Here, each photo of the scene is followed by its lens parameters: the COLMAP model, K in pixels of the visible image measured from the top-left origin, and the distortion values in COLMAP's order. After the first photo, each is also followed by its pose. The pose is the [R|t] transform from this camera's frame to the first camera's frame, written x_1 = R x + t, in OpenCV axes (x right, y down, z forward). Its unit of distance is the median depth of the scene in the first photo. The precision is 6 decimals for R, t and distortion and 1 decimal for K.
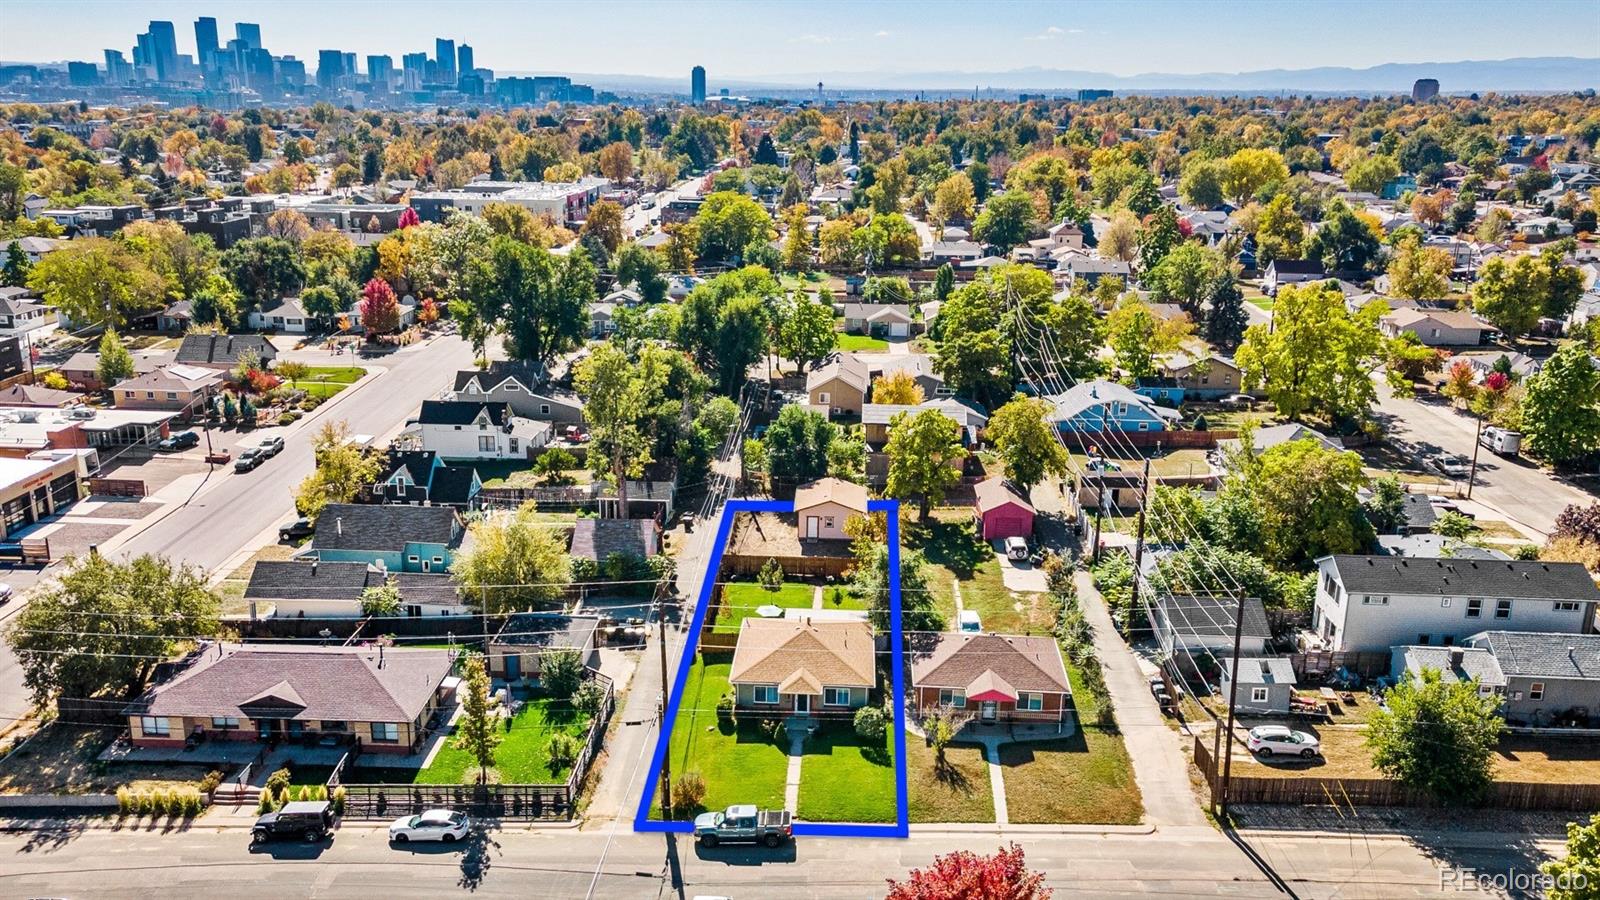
lens RADIAL K [[1267.7, 0, 800.0], [0, 1267.7, 450.0], [0, 0, 1]] dist [0.034682, 0.005010]
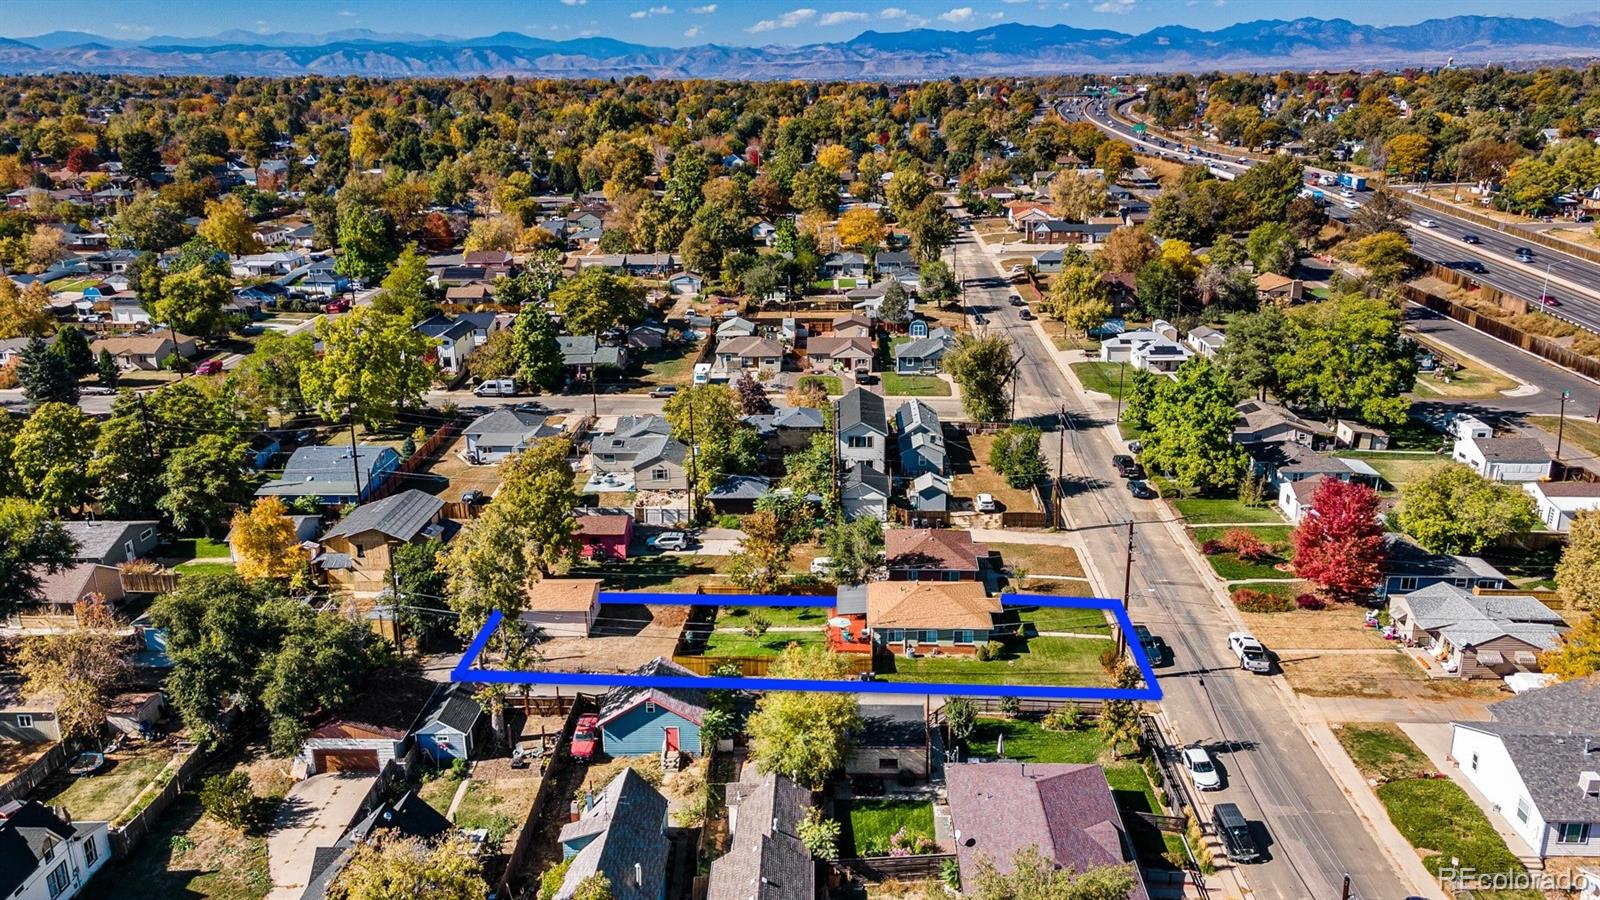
lens RADIAL K [[1184.3, 0, 800.0], [0, 1184.3, 450.0], [0, 0, 1]] dist [0.037788, 0.006728]
pose [[0.007380, -0.311490, 0.950221, -1.172488], [0.286503, 0.911068, 0.296431, -0.403570], [-0.958051, 0.270053, 0.095966, 1.051977]]
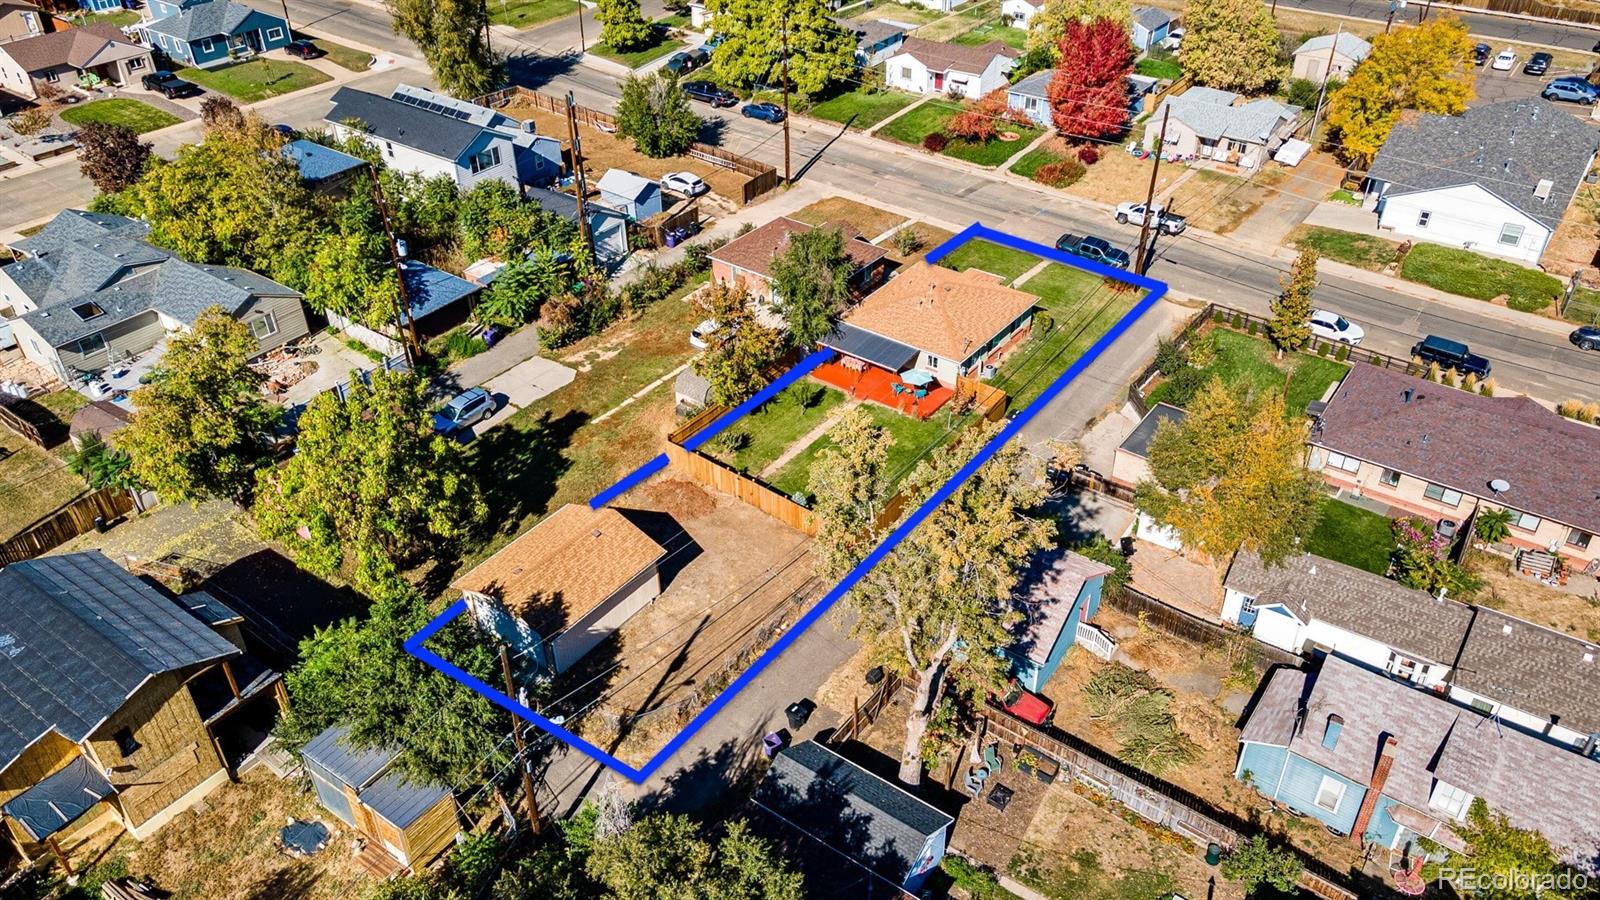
lens RADIAL K [[1184.3, 0, 800.0], [0, 1184.3, 450.0], [0, 0, 1]] dist [0.037788, 0.006728]
pose [[-0.824364, -0.333183, 0.457617, -0.387121], [0.151653, 0.648877, 0.745627, -0.498404], [-0.545367, 0.684067, -0.484383, 1.704577]]
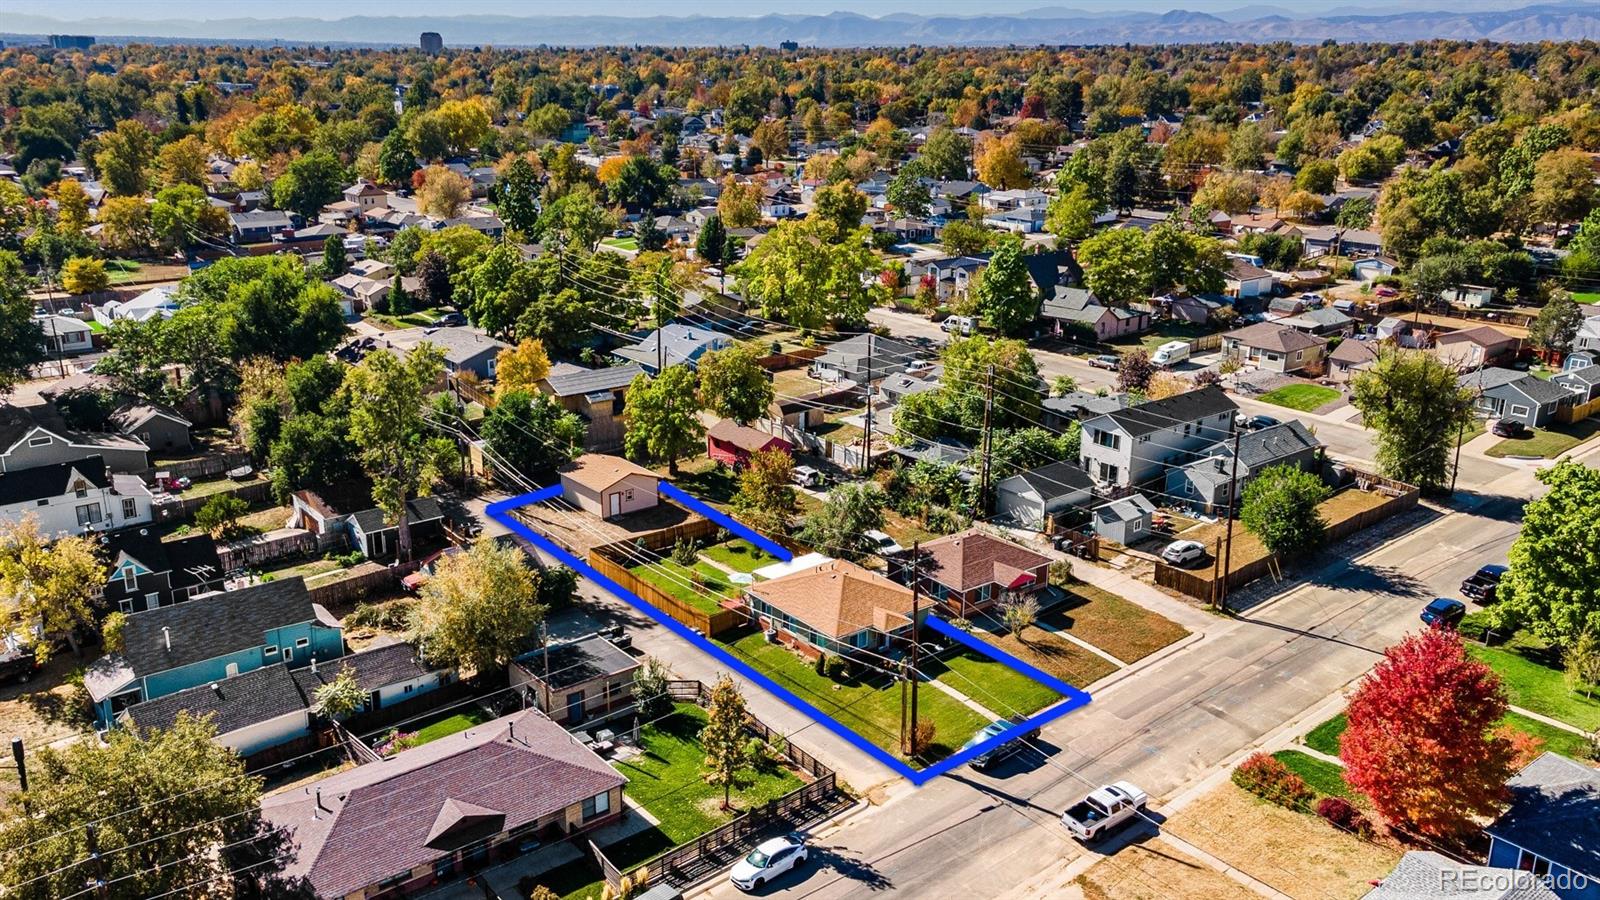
lens RADIAL K [[1267.7, 0, 800.0], [0, 1267.7, 450.0], [0, 0, 1]] dist [0.034682, 0.005010]
pose [[0.749425, -0.203917, 0.629905, -0.705084], [0.181569, 0.978213, 0.100654, -0.074586], [-0.636707, 0.038939, 0.770122, 0.237301]]
